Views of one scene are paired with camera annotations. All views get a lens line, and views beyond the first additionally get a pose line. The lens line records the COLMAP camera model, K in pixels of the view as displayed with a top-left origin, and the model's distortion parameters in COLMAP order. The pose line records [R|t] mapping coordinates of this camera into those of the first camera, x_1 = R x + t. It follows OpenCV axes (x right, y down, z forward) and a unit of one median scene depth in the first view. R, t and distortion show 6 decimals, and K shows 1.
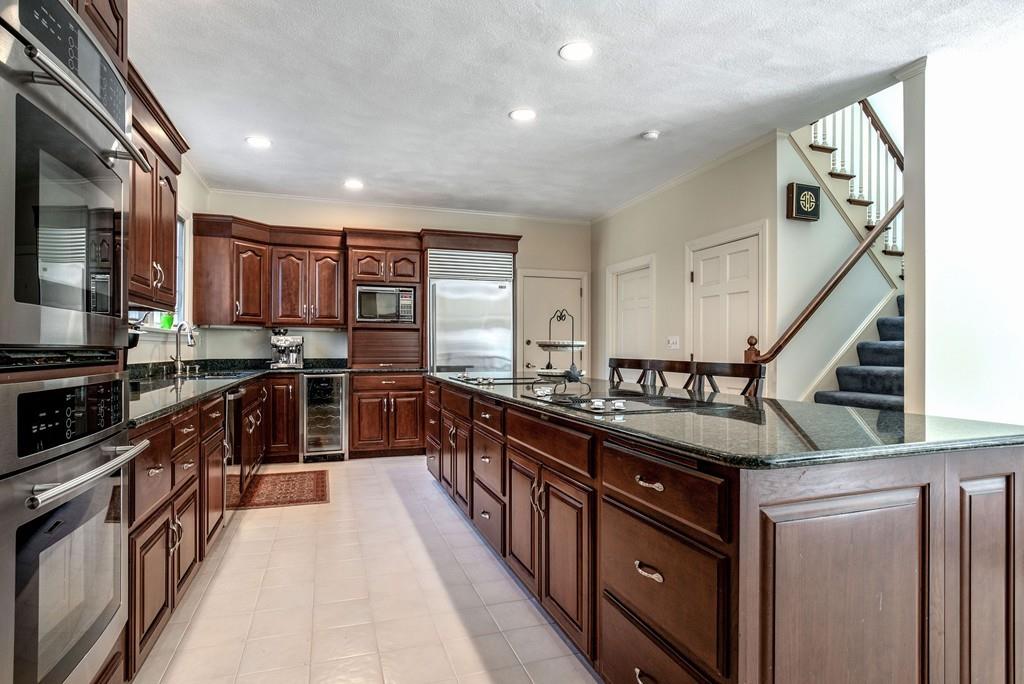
lens RADIAL K [[555.8, 0, 519.0], [0, 555.8, 343.1], [0, 0, 1]] dist [-0.045568, 0.024752]
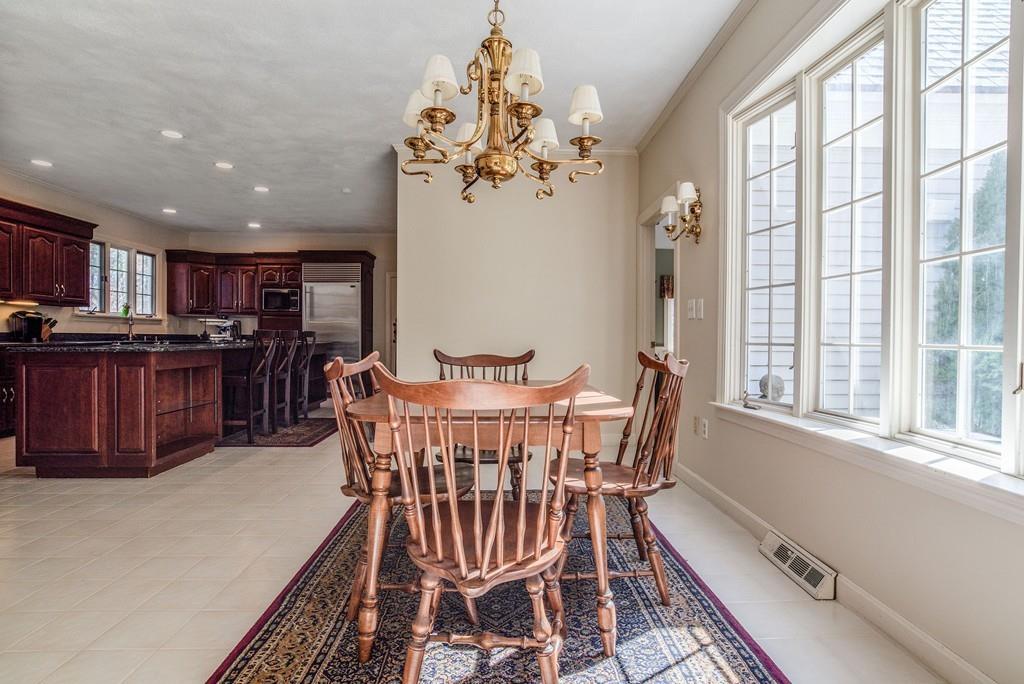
lens RADIAL K [[531.8, 0, 512.0], [0, 531.8, 342.0], [0, 0, 1]] dist [-0.035874, 0.024183]
pose [[0.951432, 0.004888, -0.307819, 0.859253], [0.001113, 0.999813, 0.019319, 0.021438], [0.307856, -0.018724, 0.951249, -0.223742]]
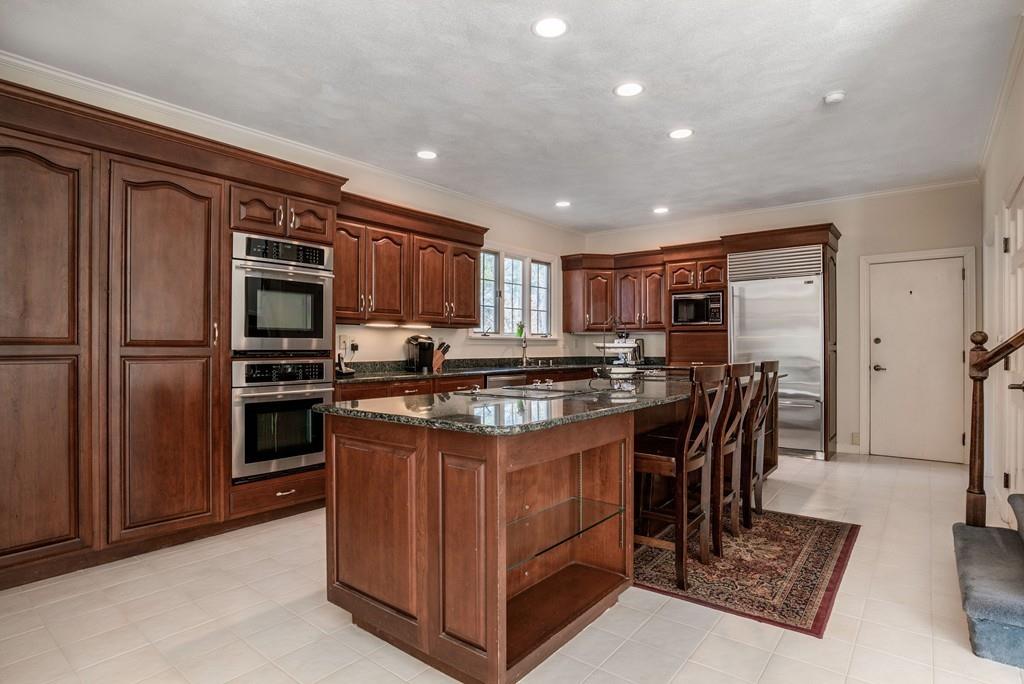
lens RADIAL K [[542.1, 0, 514.7], [0, 542.1, 340.0], [0, 0, 1]] dist [-0.043684, 0.023559]
pose [[0.538927, -0.015279, -0.842214, 0.490650], [0.013135, 0.999866, -0.009734, -0.001552], [0.842250, -0.005817, 0.539056, 0.105438]]
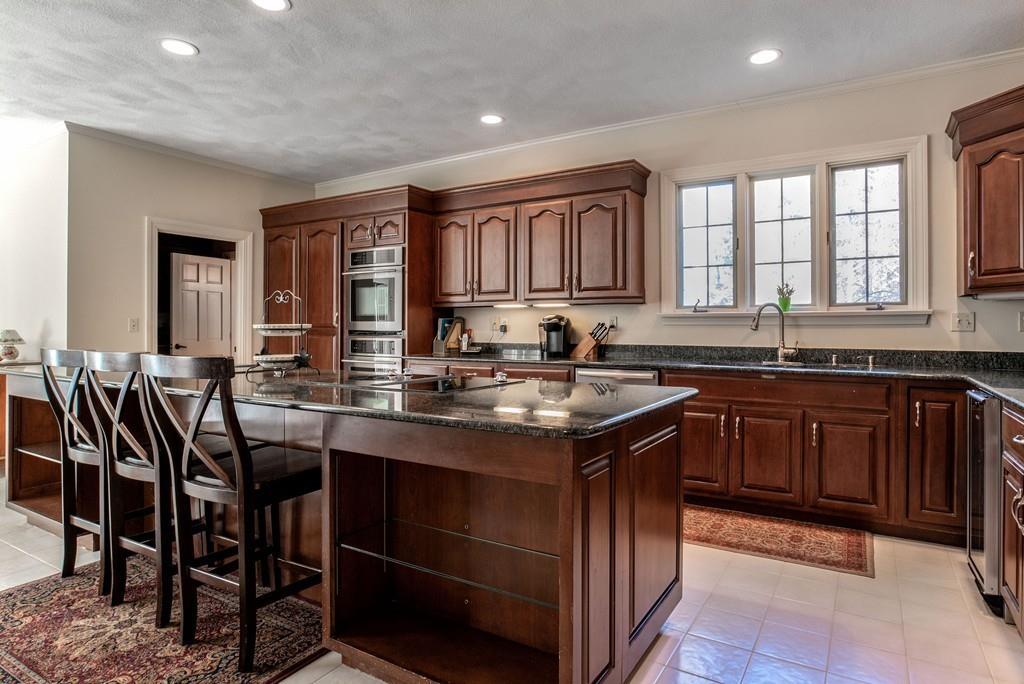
lens RADIAL K [[548.5, 0, 544.5], [0, 548.5, 328.6], [0, 0, 1]] dist [-0.002974, -0.000031]
pose [[-0.756381, -0.010103, -0.654053, 0.183926], [0.000151, 0.999878, -0.015618, 0.012104], [0.654131, -0.011912, -0.756288, 1.053729]]
